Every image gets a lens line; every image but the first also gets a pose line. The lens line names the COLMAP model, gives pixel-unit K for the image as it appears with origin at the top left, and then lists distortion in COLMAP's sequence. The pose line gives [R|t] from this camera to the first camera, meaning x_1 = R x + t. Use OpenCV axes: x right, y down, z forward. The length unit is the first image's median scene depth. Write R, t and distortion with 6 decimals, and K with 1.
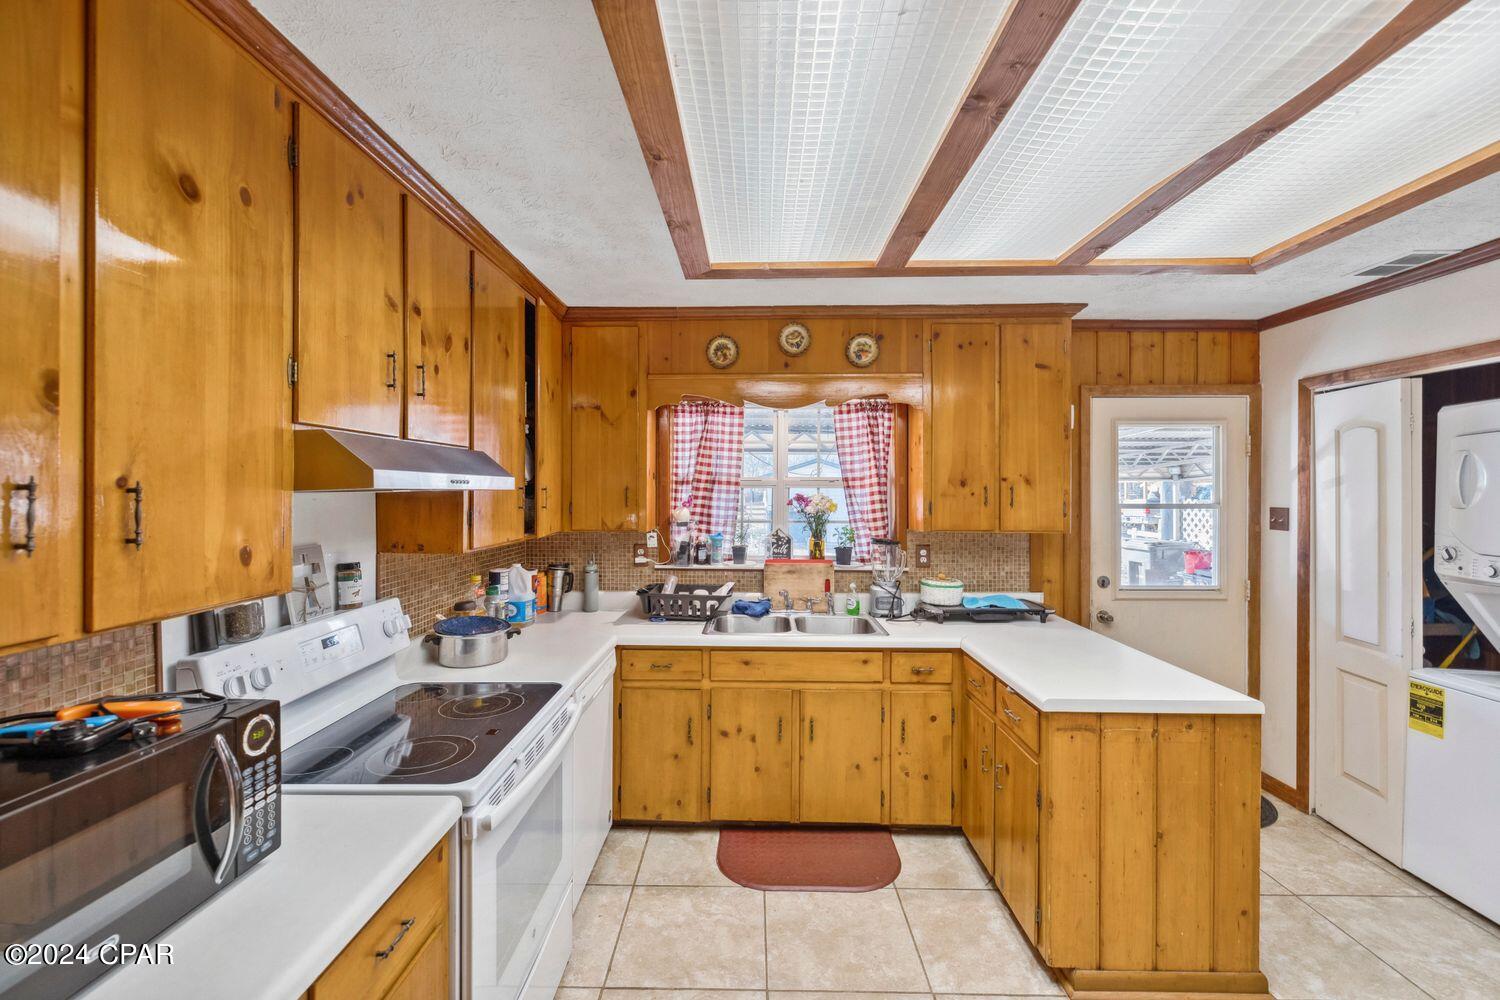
lens RADIAL K [[629.7, 0, 742.1], [0, 629.7, 491.3], [0, 0, 1]] dist [-0.001835, -0.000314]
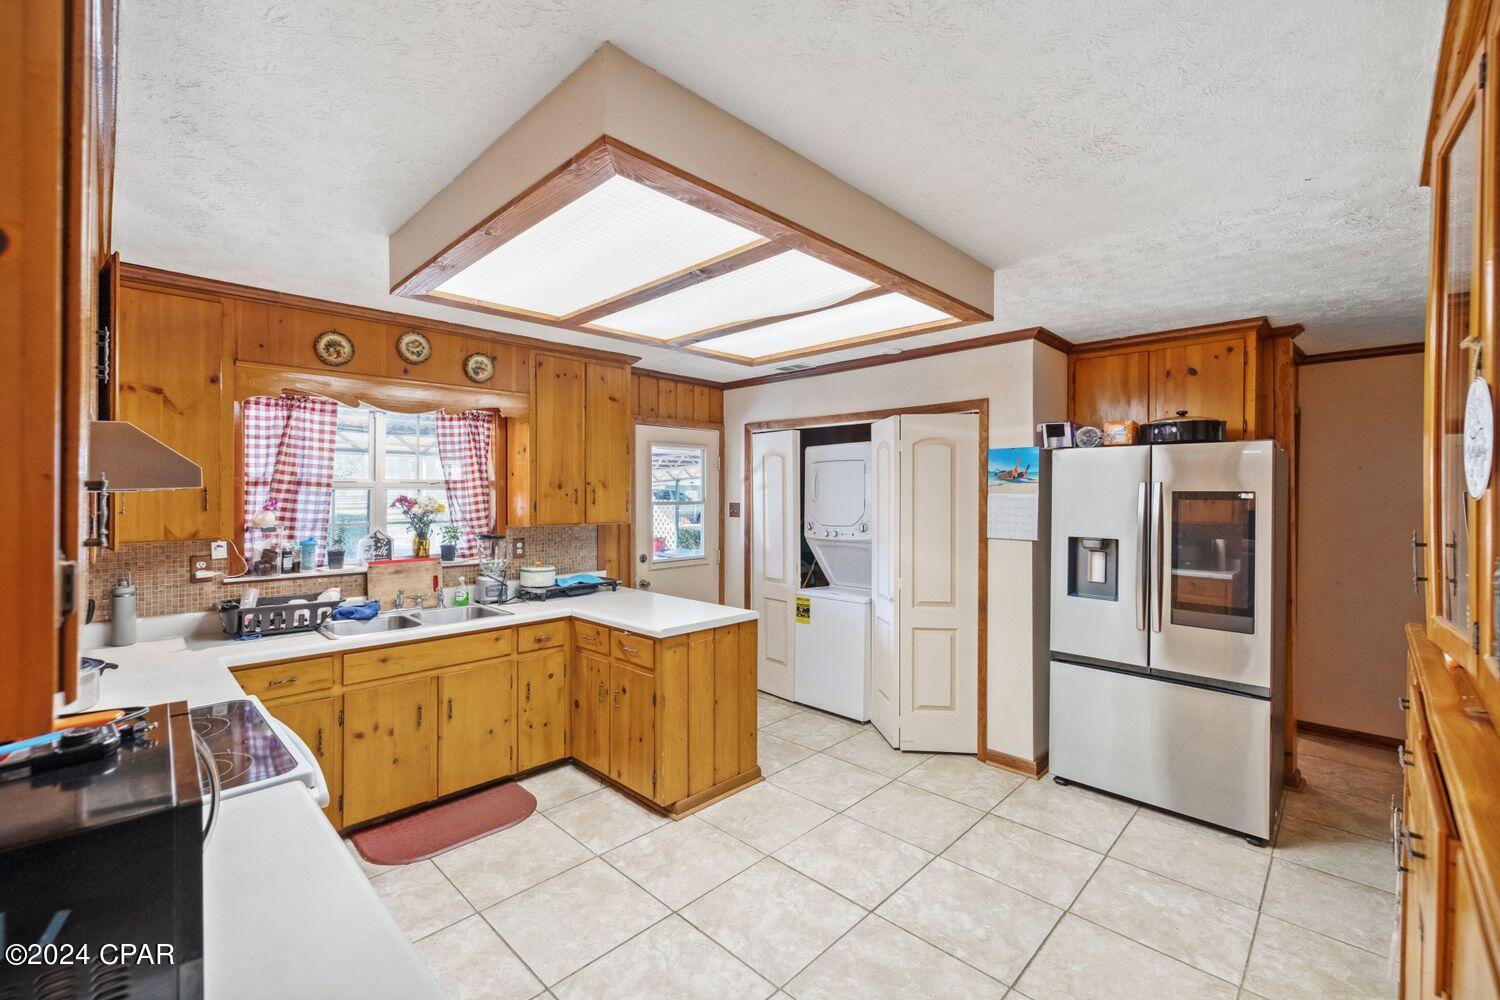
lens RADIAL K [[629.7, 0, 738.3], [0, 629.7, 492.7], [0, 0, 1]] dist [-0.001835, -0.000314]
pose [[0.691140, -0.000725, 0.722721, -0.304647], [0.002400, 0.999996, -0.001292, 0.002312], [-0.722717, 0.002627, 0.691139, -0.113637]]
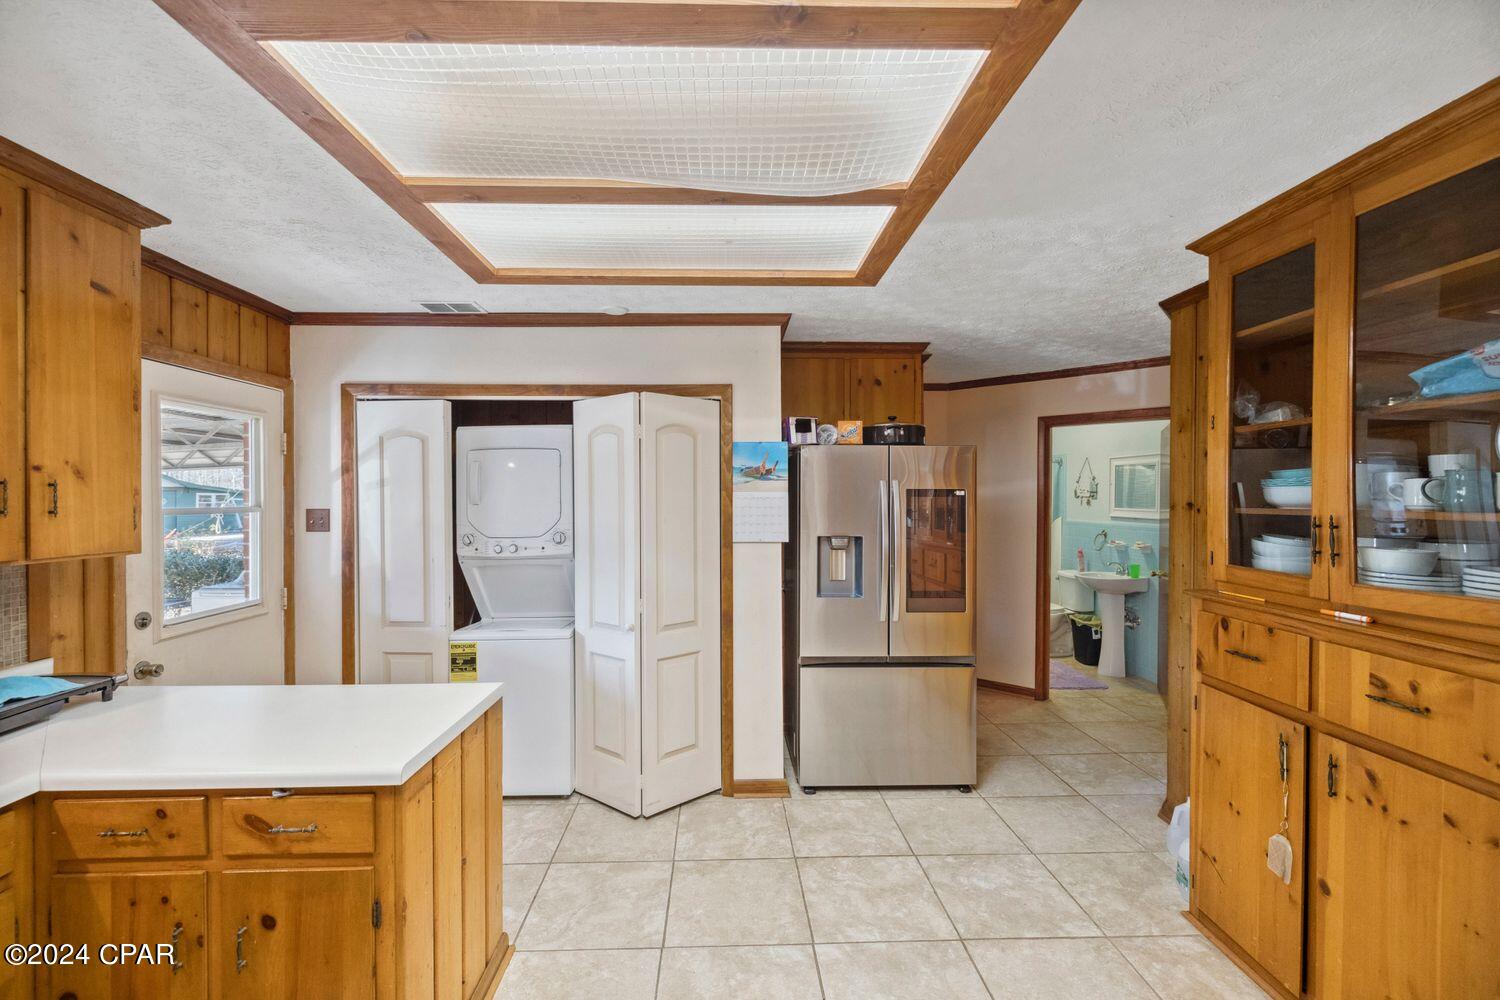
lens RADIAL K [[629.7, 0, 739.0], [0, 629.7, 497.7], [0, 0, 1]] dist [-0.001835, -0.000314]
pose [[-0.046786, -0.003925, 0.998897, -0.171611], [0.006330, 0.999971, 0.004226, 0.008796], [-0.998885, 0.006520, -0.046759, 0.402653]]
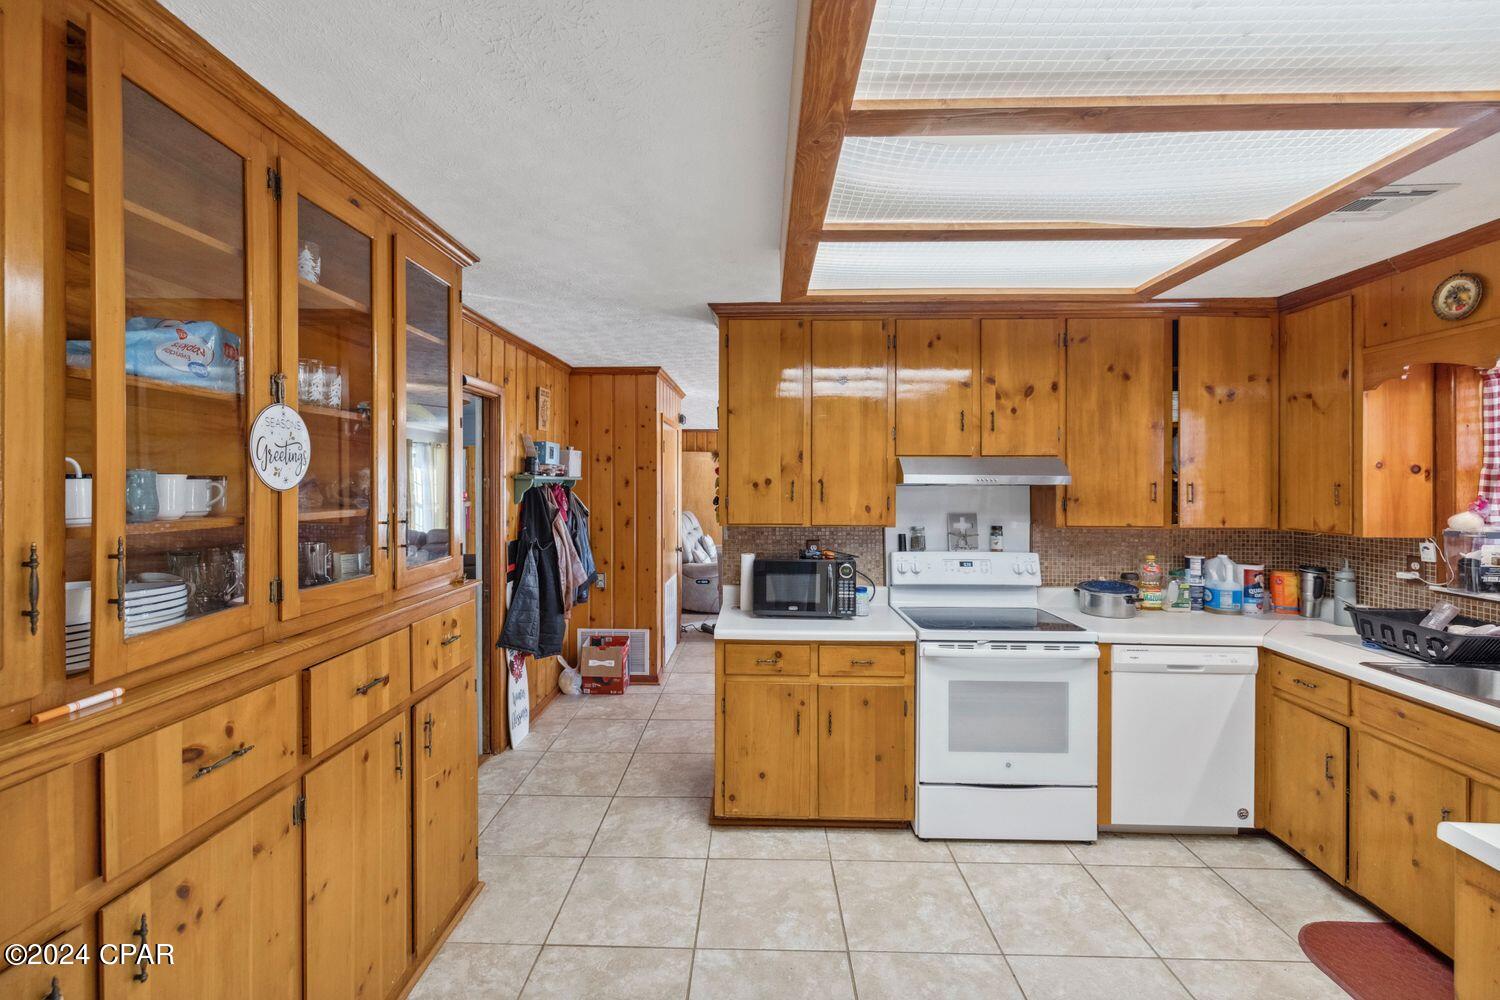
lens RADIAL K [[629.7, 0, 744.8], [0, 629.7, 478.8], [0, 0, 1]] dist [-0.001835, -0.000314]
pose [[-0.008225, -0.005078, -0.999953, 0.704338], [-0.007635, 0.999958, -0.005015, -0.002187], [0.999937, 0.007593, -0.008264, 0.191959]]
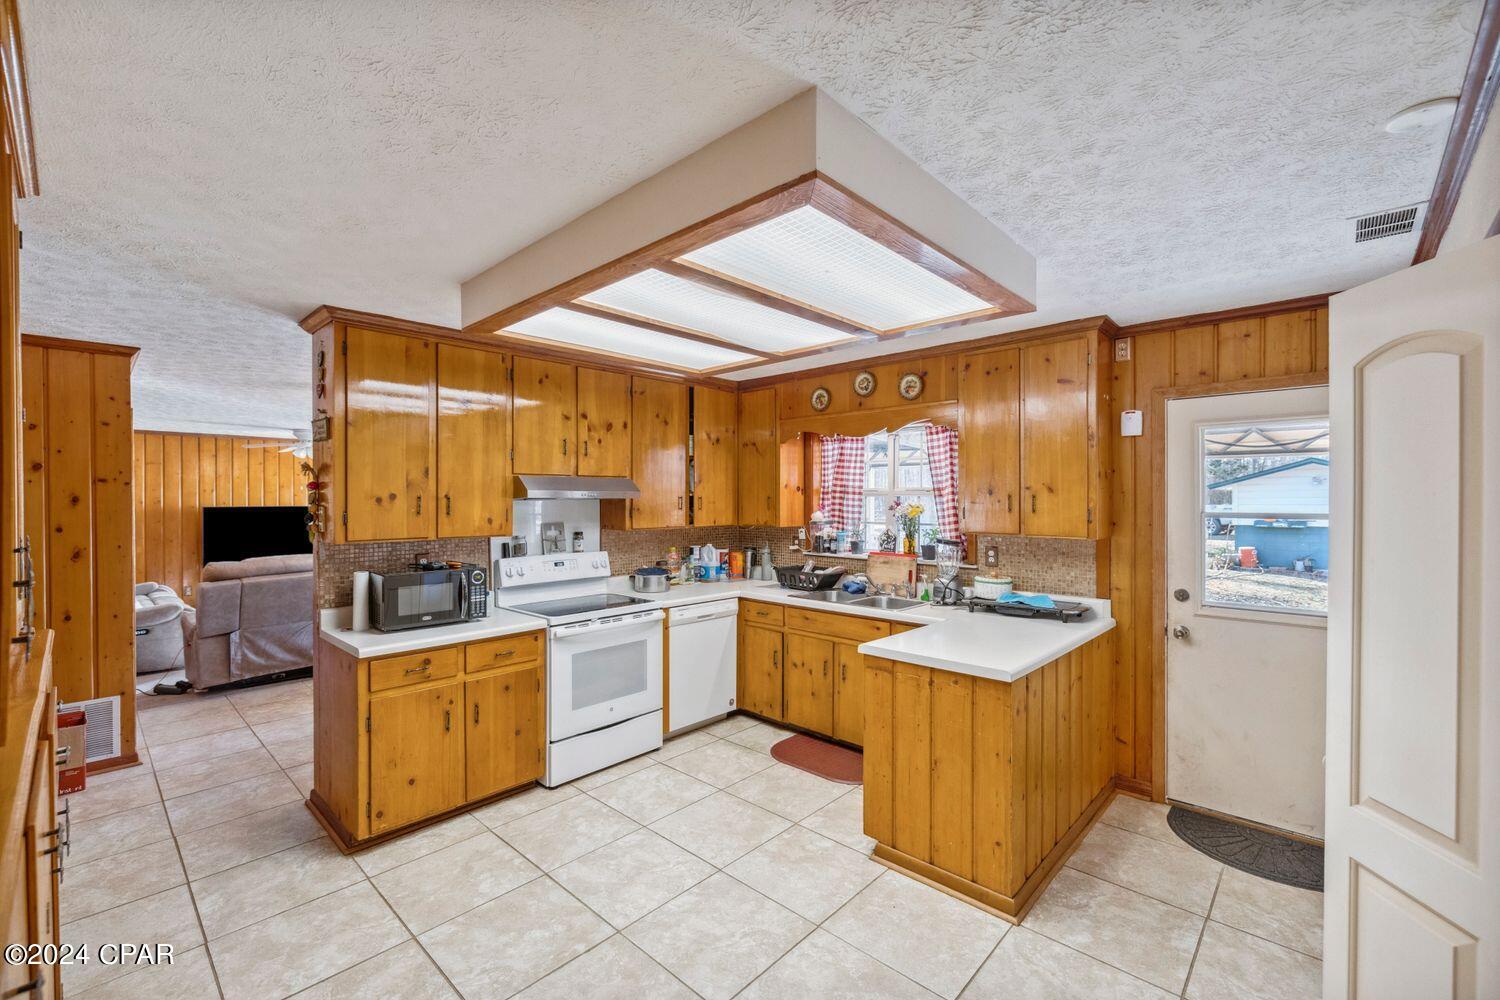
lens RADIAL K [[629.7, 0, 743.9], [0, 629.7, 499.1], [0, 0, 1]] dist [-0.001835, -0.000314]
pose [[0.743238, -0.001299, -0.669026, 0.785661], [-0.000470, 0.999997, -0.002463, 0.003175], [0.669027, 0.002145, 0.743235, -0.150365]]
